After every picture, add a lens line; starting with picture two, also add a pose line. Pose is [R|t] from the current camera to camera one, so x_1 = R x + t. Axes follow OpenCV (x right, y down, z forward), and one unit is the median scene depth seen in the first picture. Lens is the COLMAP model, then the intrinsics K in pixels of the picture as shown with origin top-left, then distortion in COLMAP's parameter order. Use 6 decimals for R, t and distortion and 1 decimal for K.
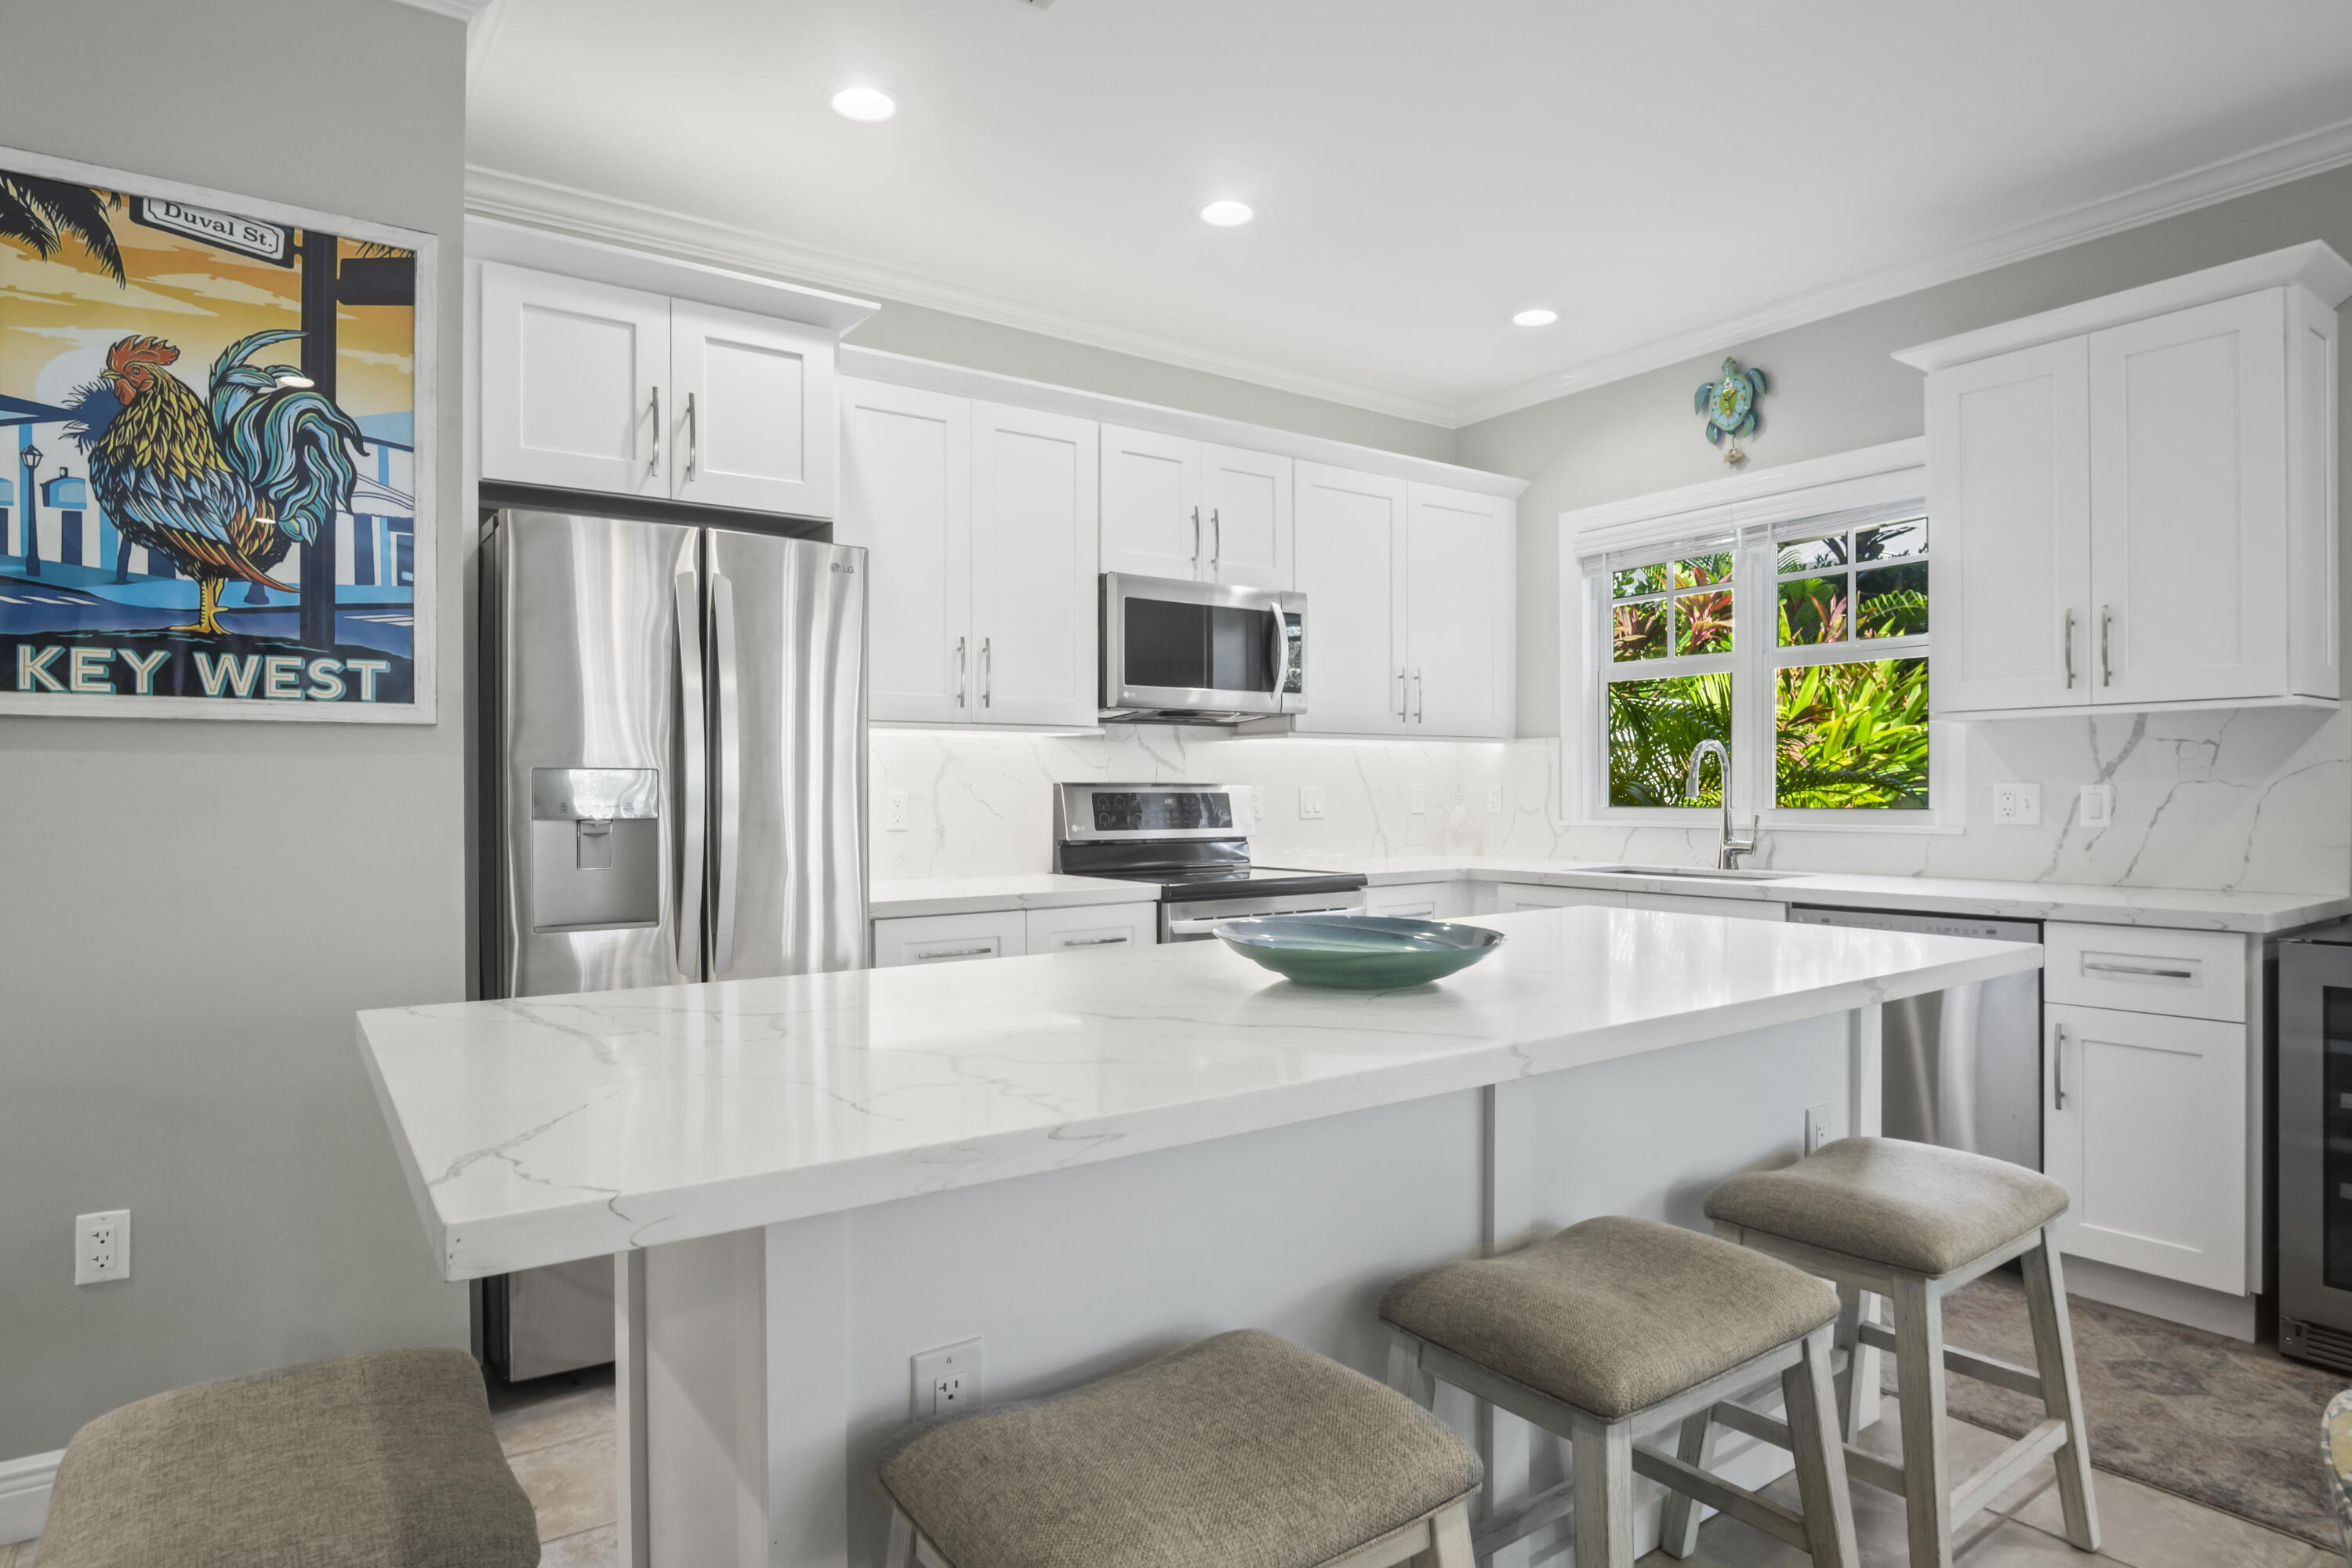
lens RADIAL K [[1297.5, 0, 1175.9], [0, 1297.5, 798.4], [0, 0, 1]] dist [-0.037790, 0.011161]
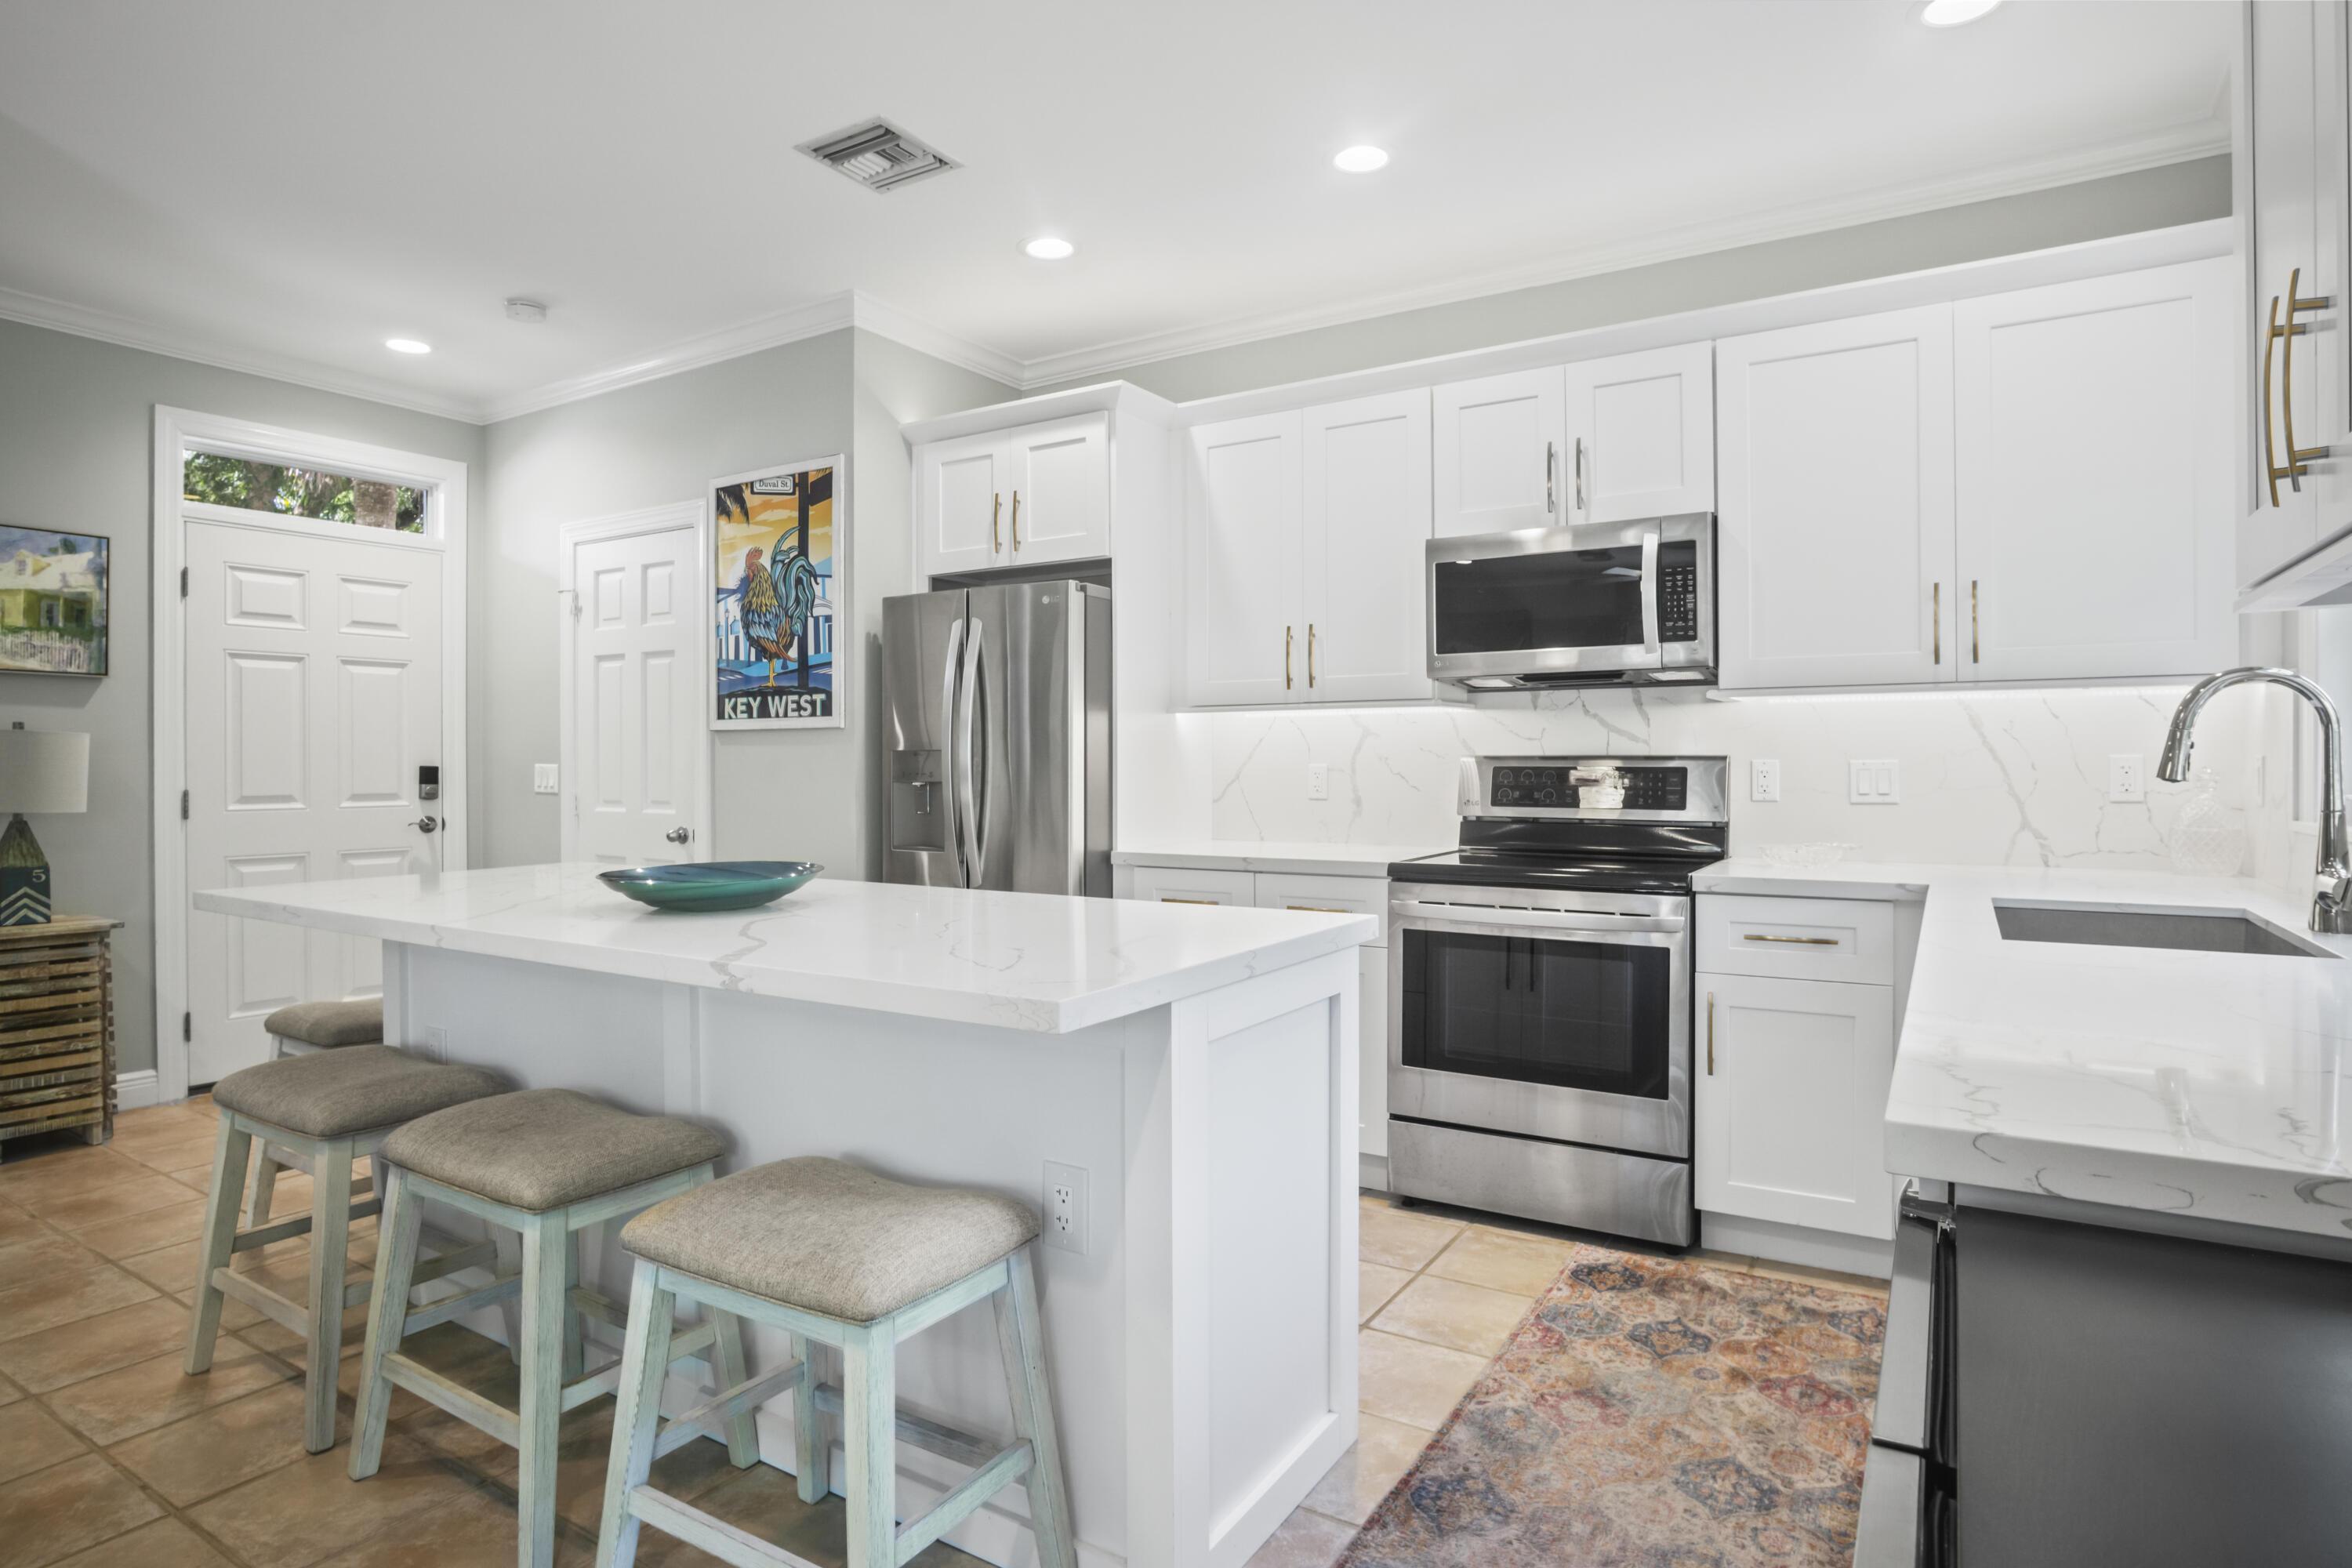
lens RADIAL K [[1297.5, 0, 1144.6], [0, 1297.5, 775.3], [0, 0, 1]] dist [-0.037790, 0.011161]
pose [[0.368006, 0.011962, -0.929746, 1.287370], [-0.005161, 0.999928, 0.010822, -0.012176], [0.929809, 0.000816, 0.368041, 0.738013]]
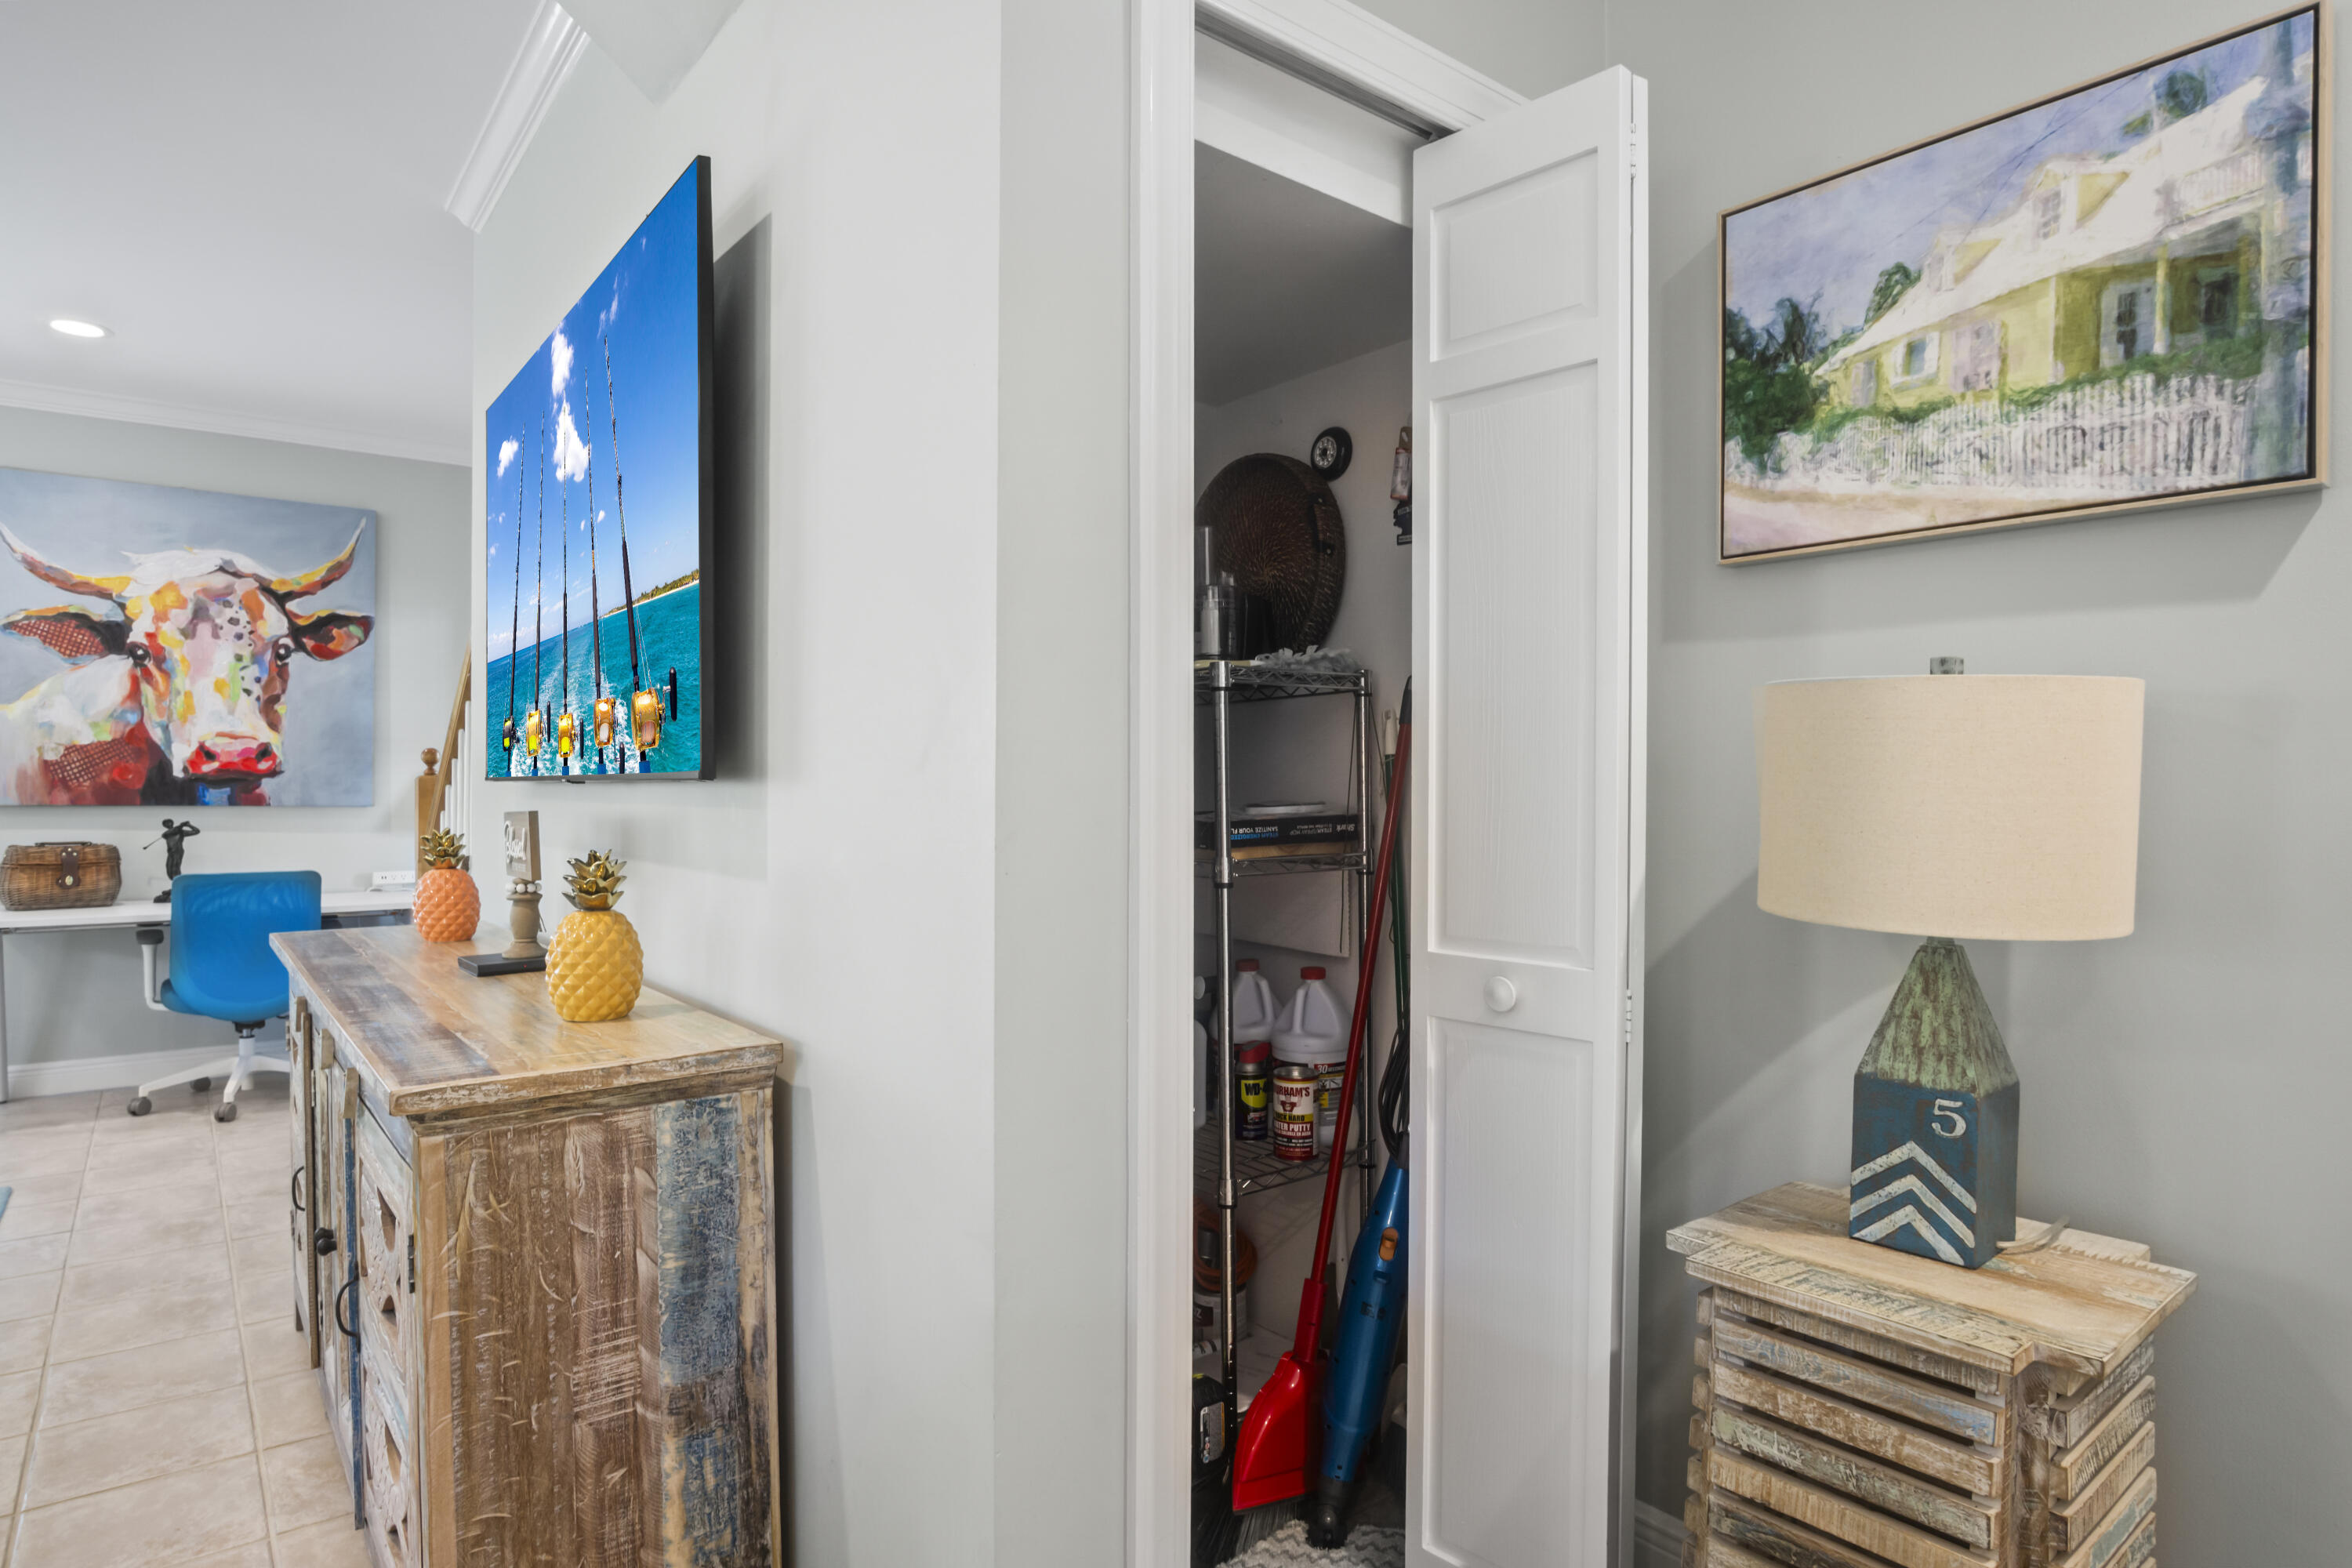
lens RADIAL K [[1297.5, 0, 1142.7], [0, 1297.5, 796.0], [0, 0, 1]] dist [-0.037790, 0.011161]
pose [[-0.998815, 0.004754, -0.048436, -0.444424], [0.003938, 0.999849, 0.016933, -0.005318], [0.048509, 0.016722, -0.998683, 0.532203]]
